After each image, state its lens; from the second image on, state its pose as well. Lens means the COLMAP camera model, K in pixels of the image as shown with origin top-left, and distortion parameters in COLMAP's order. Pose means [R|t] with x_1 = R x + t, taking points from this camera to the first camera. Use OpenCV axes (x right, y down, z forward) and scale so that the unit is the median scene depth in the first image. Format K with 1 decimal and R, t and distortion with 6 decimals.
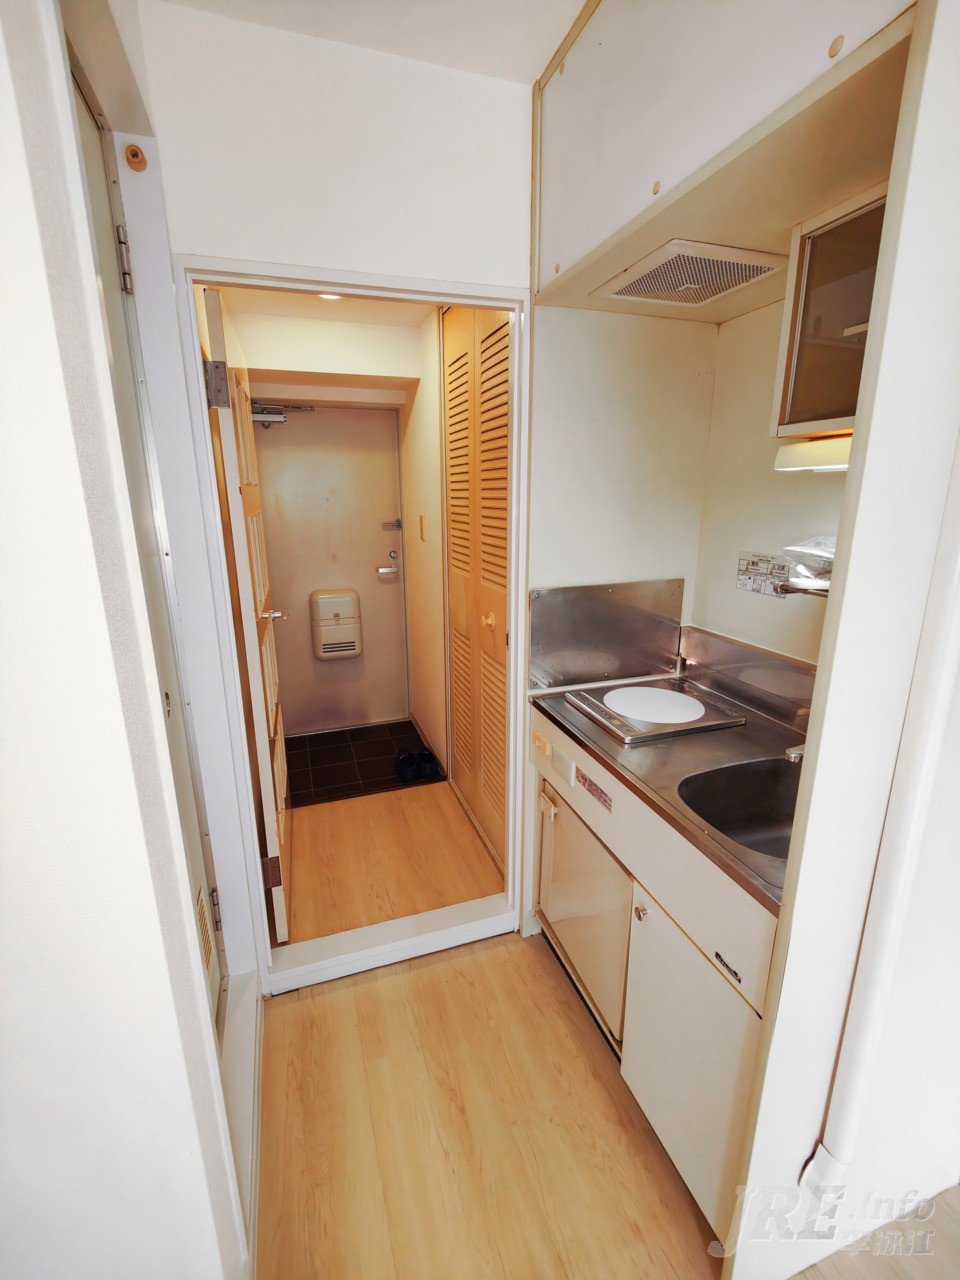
lens RADIAL K [[565.5, 0, 487.7], [0, 565.5, 638.2], [0, 0, 1]] dist [0.002754, -0.000482]
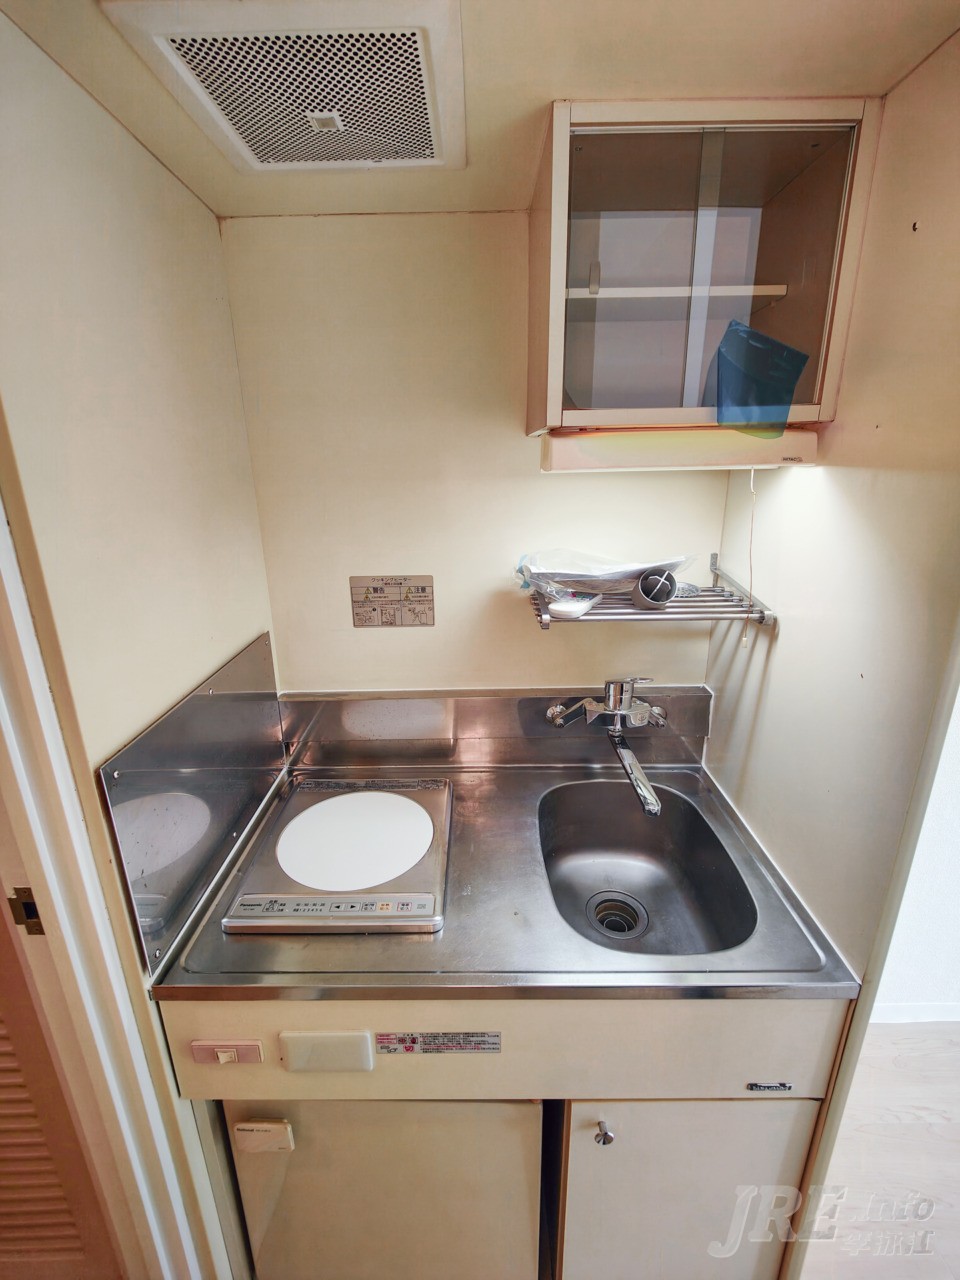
lens RADIAL K [[565.5, 0, 479.6], [0, 565.5, 635.4], [0, 0, 1]] dist [0.002754, -0.000482]
pose [[0.334159, -0.281049, 0.899639, -0.171364], [0.251531, 0.946481, 0.202254, -0.196130], [-0.908334, 0.158702, 0.386967, 0.614625]]
